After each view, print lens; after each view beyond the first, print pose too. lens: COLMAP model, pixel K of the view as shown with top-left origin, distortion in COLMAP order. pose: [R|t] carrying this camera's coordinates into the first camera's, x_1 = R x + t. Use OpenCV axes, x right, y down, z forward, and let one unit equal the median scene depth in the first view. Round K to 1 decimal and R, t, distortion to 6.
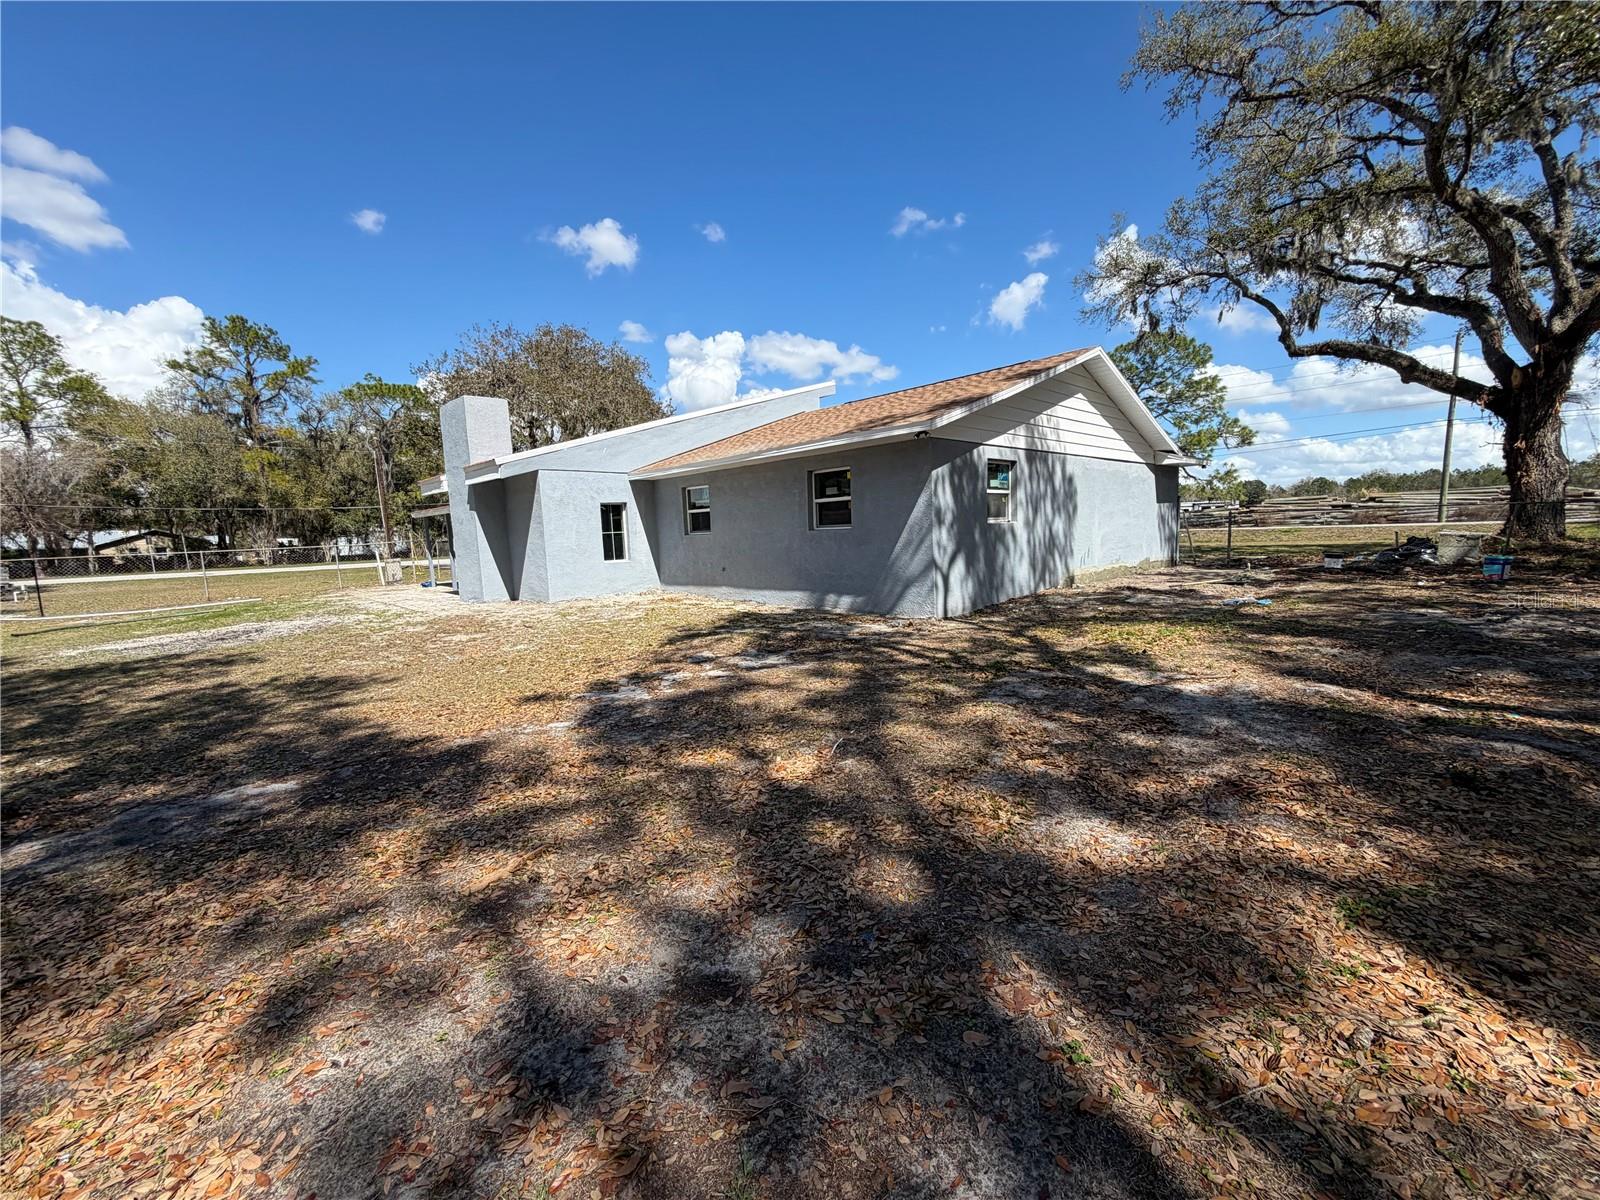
lens RADIAL K [[637.6, 0, 798.8], [0, 637.6, 599.0], [0, 0, 1]] dist [0.002080, -0.000226]
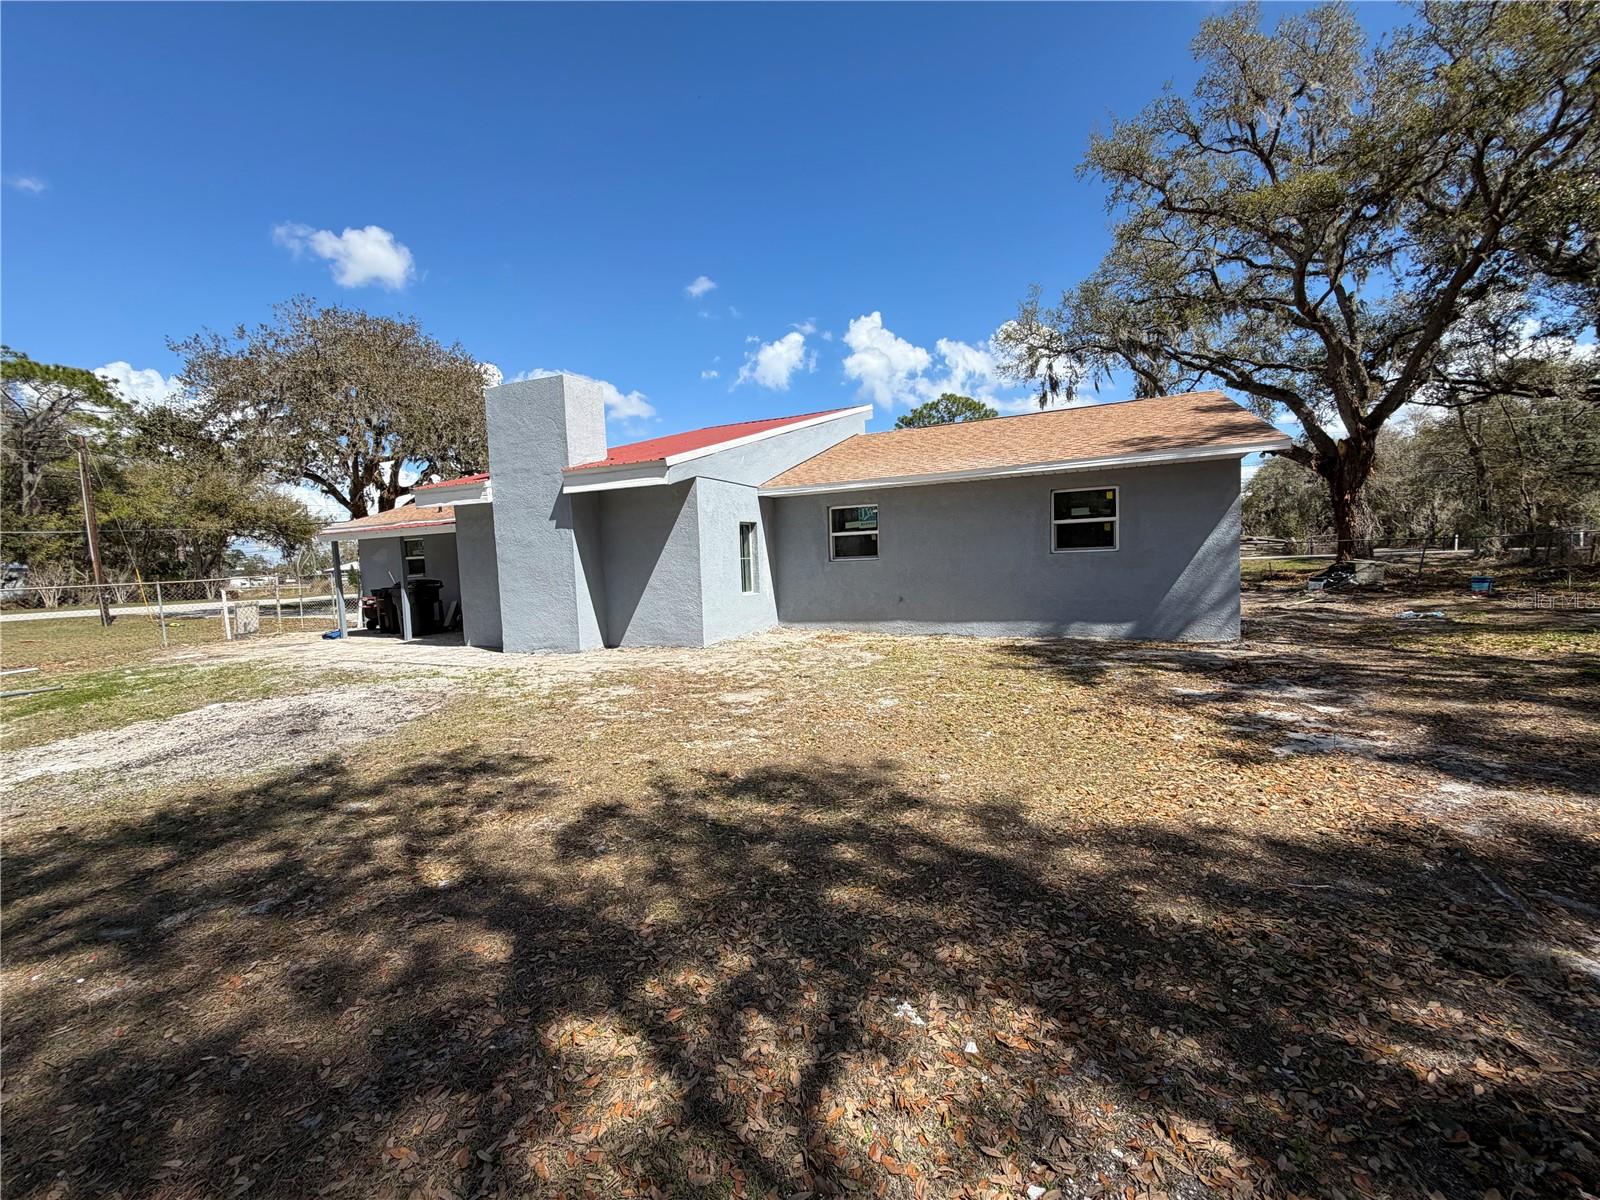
lens RADIAL K [[637.6, 0, 798.8], [0, 637.6, 599.0], [0, 0, 1]] dist [0.002080, -0.000226]
pose [[0.938728, -0.014854, 0.344339, -0.515740], [0.037249, 0.997591, -0.058514, -0.002637], [-0.342641, 0.067755, 0.937020, 0.219674]]
